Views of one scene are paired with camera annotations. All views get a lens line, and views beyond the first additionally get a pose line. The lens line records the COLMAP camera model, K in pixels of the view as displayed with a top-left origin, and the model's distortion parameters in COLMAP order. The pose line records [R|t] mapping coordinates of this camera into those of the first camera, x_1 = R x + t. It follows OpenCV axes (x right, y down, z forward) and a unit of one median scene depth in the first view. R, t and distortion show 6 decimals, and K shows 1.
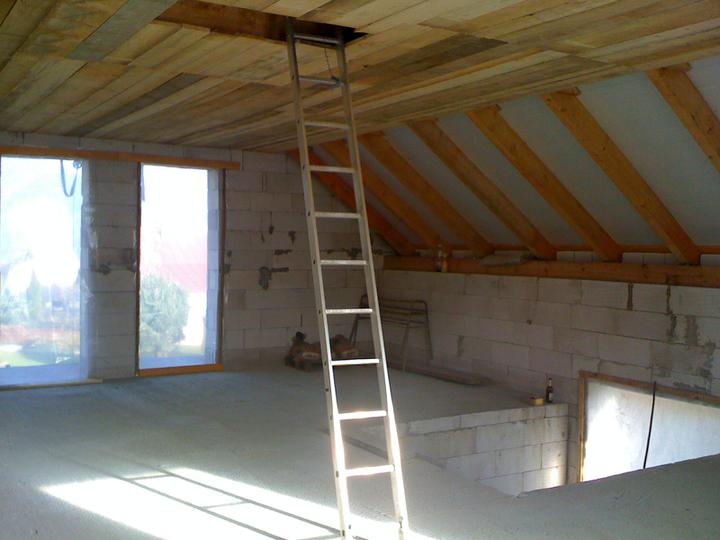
lens RADIAL K [[801.6, 0, 360.0], [0, 801.6, 270.0], [0, 0, 1]] dist [0.226917, -0.885381]
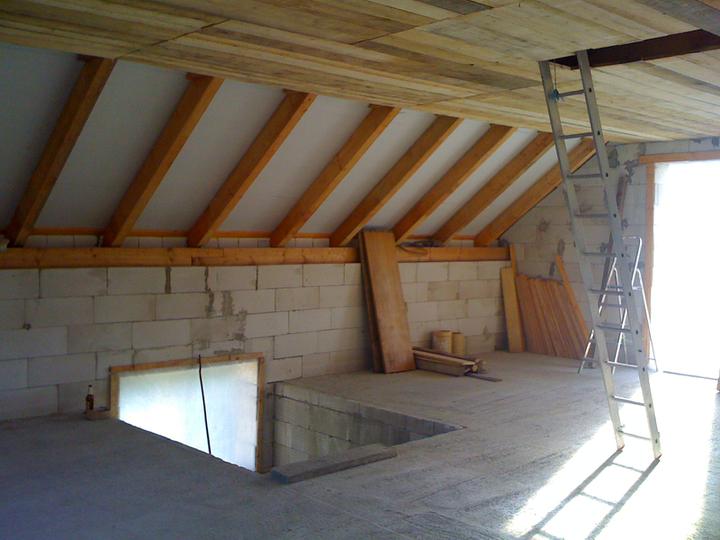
lens RADIAL K [[801.6, 0, 360.0], [0, 801.6, 270.0], [0, 0, 1]] dist [0.226917, -0.885381]
pose [[-0.205646, -0.057064, 0.976961, -0.748328], [0.013438, 0.998040, 0.061124, -0.041428], [-0.978534, 0.025699, -0.204476, 1.020433]]
